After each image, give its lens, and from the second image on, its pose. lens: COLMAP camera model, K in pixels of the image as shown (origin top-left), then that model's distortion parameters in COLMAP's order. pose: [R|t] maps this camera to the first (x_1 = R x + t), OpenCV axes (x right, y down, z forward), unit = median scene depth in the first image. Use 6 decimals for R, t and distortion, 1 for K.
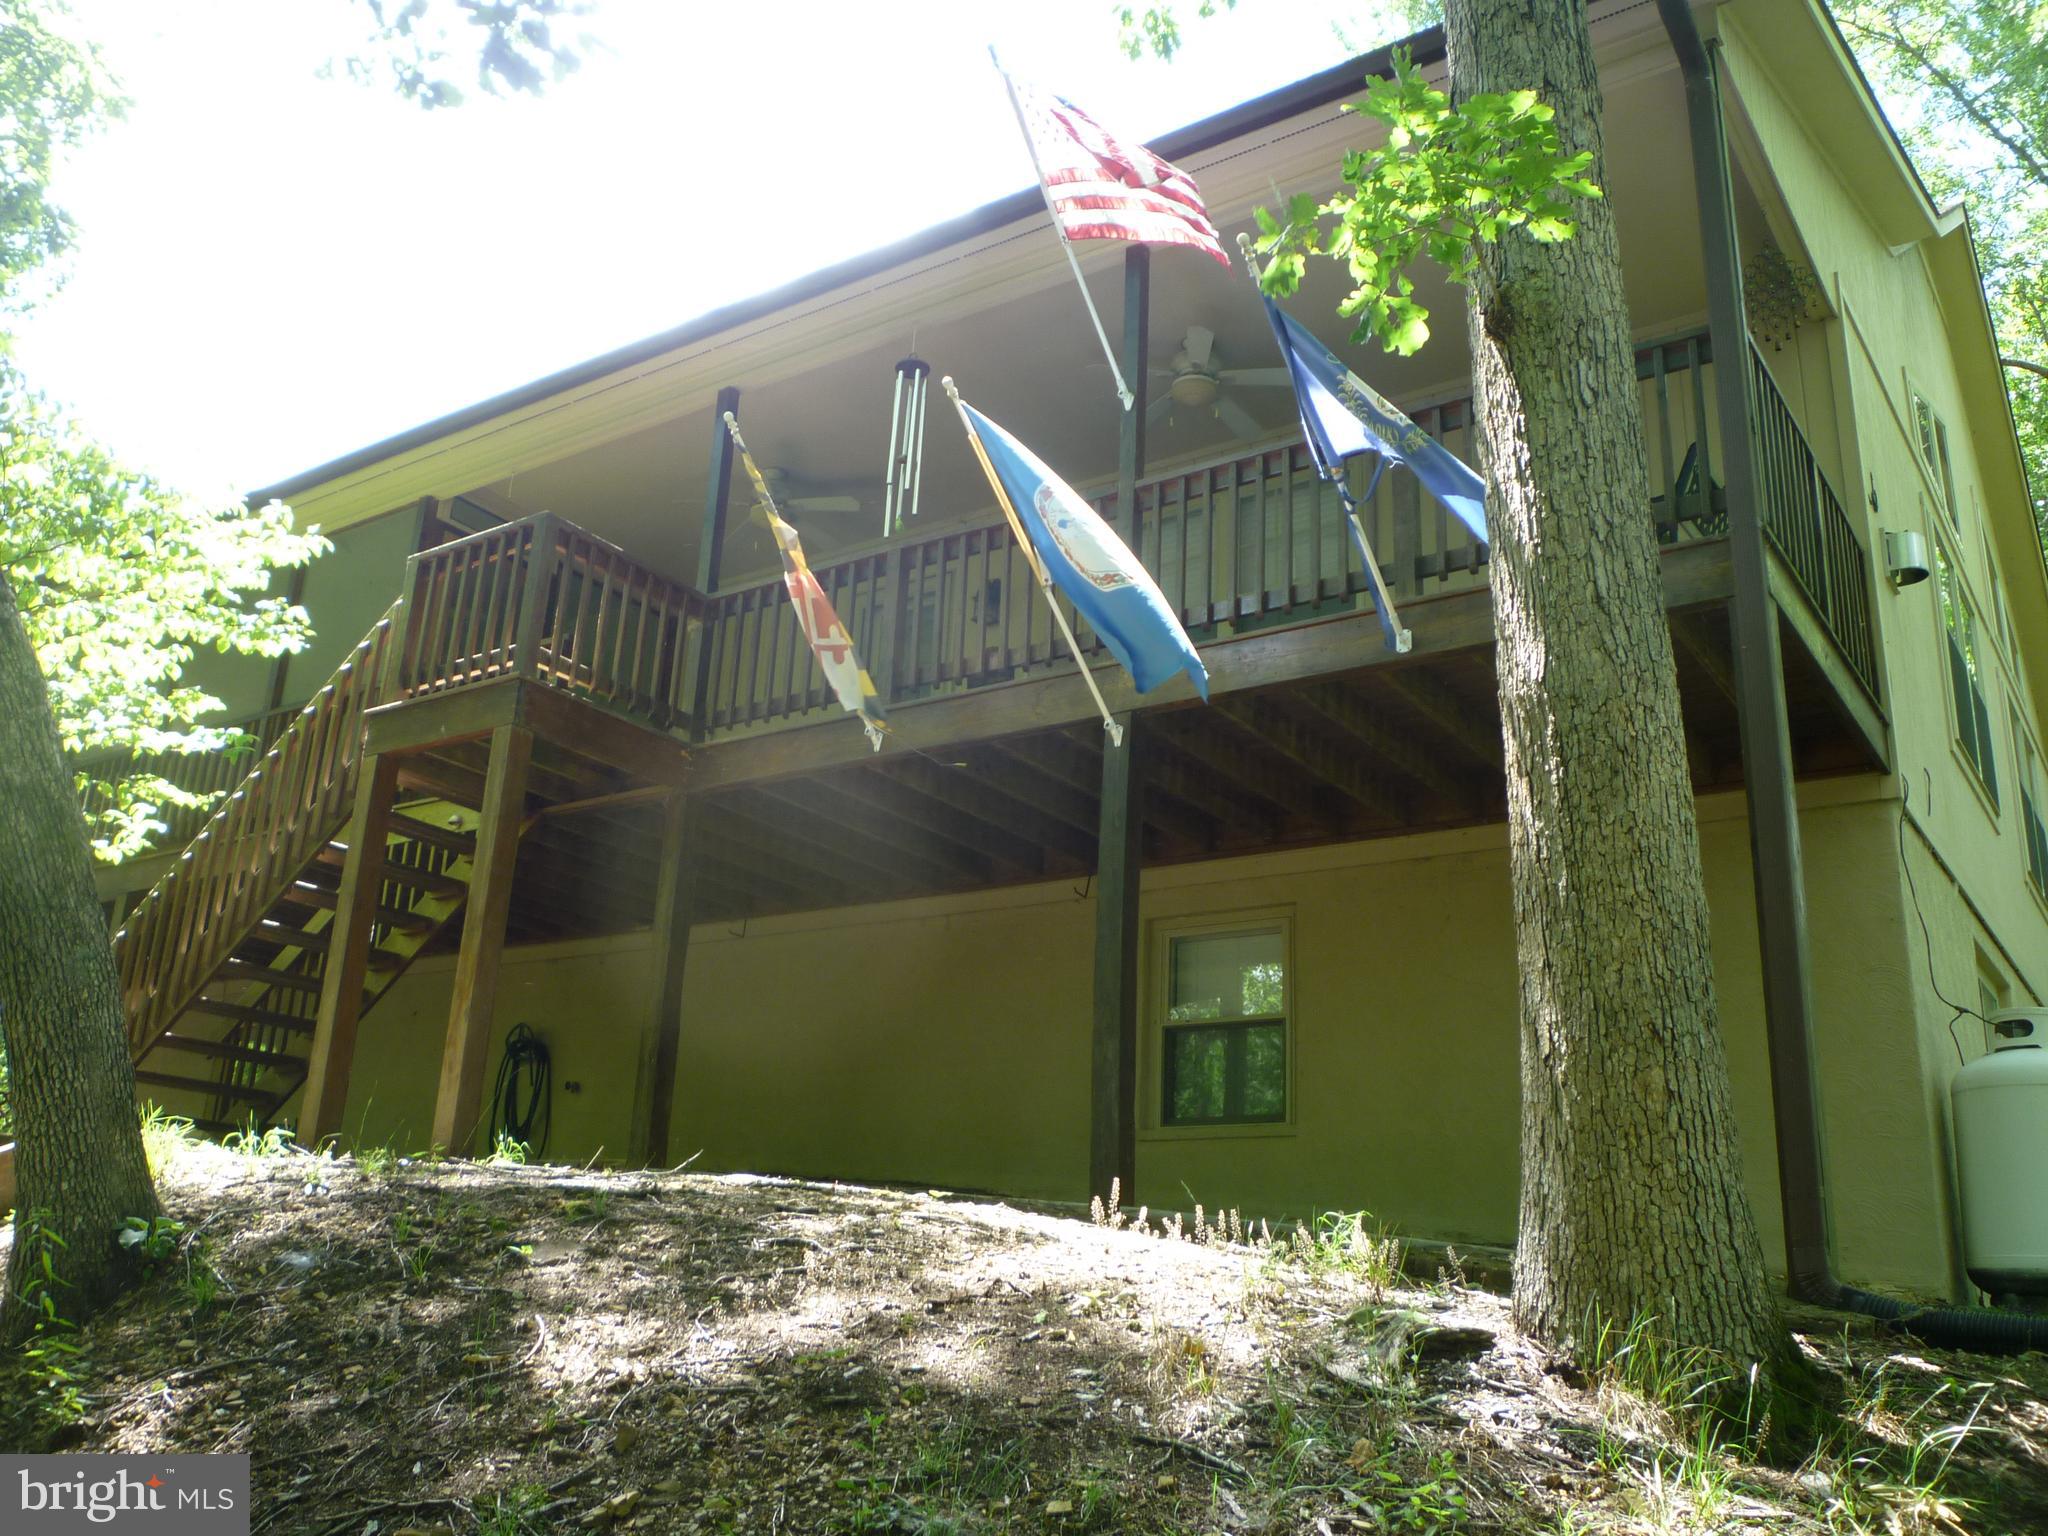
lens RADIAL K [[1724.4, 0, 1023.6], [0, 1724.4, 764.6], [0, 0, 1]] dist [-0.018278, 0.004487]
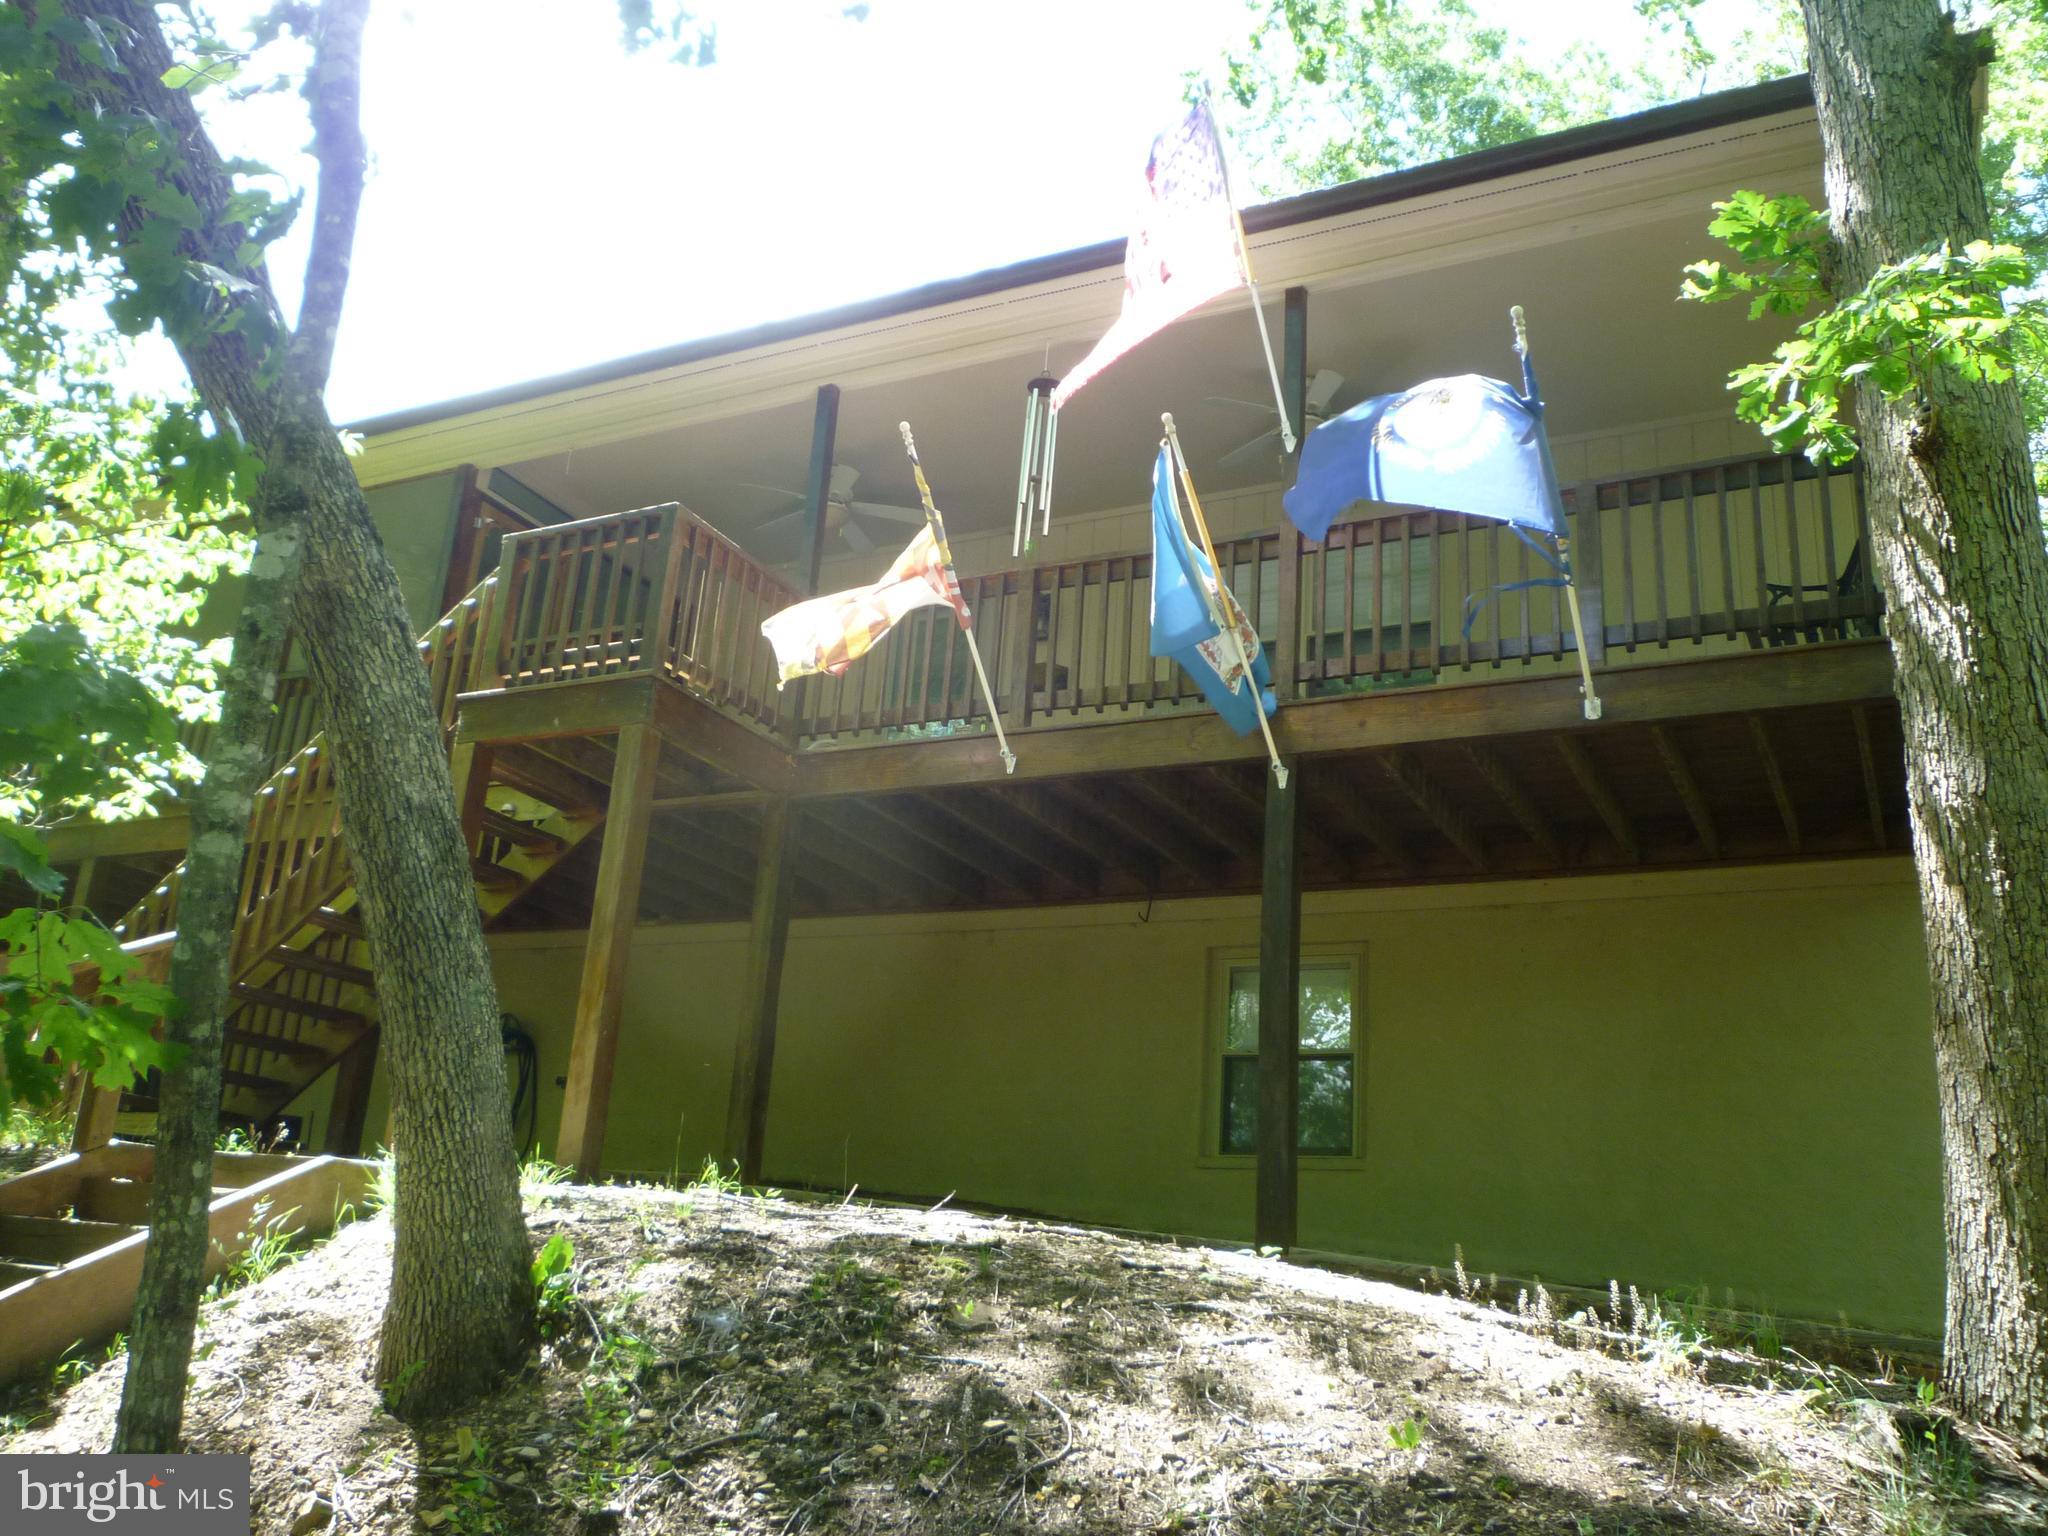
lens RADIAL K [[1724.4, 0, 1024.8], [0, 1724.4, 765.0], [0, 0, 1]] dist [-0.018278, 0.004487]
pose [[0.990163, 0.060471, 0.126174, -0.391482], [-0.061540, 0.998094, 0.004584, -0.034266], [-0.125656, -0.012303, 0.991998, 0.034276]]
